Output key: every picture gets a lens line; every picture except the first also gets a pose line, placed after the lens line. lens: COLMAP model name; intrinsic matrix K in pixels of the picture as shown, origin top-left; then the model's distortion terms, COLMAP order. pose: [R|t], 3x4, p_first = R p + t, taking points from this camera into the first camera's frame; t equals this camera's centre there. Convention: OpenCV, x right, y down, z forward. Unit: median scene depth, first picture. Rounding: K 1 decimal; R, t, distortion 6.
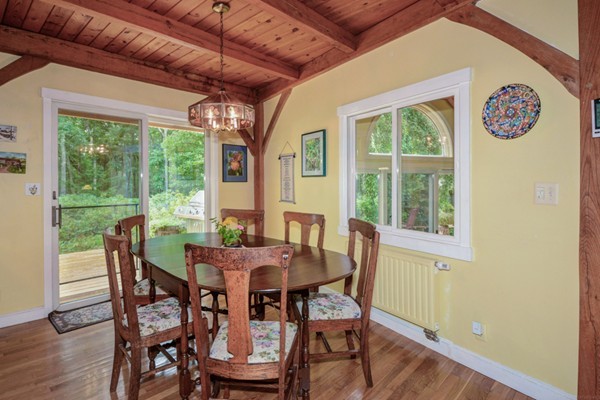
lens RADIAL K [[312.3, 0, 299.8], [0, 312.3, 182.1], [0, 0, 1]] dist [-0.000063, 0.000184]
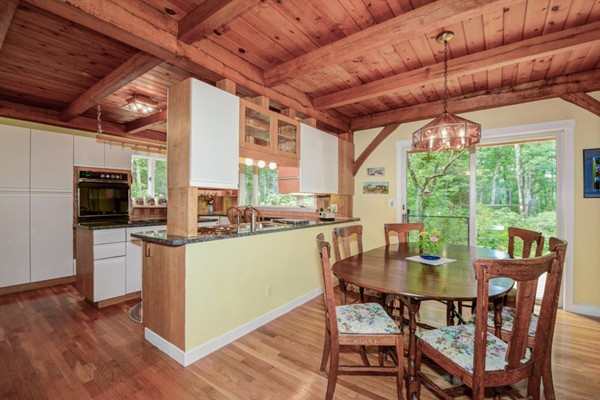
lens RADIAL K [[269.3, 0, 300.0], [0, 269.3, 200.0], [0, 0, 1]] dist [-0.001013, -0.000456]
pose [[0.117342, -0.000543, -0.993091, 0.504406], [-0.005798, 0.999982, -0.001232, 0.010205], [0.993075, 0.005902, 0.117337, 0.325908]]
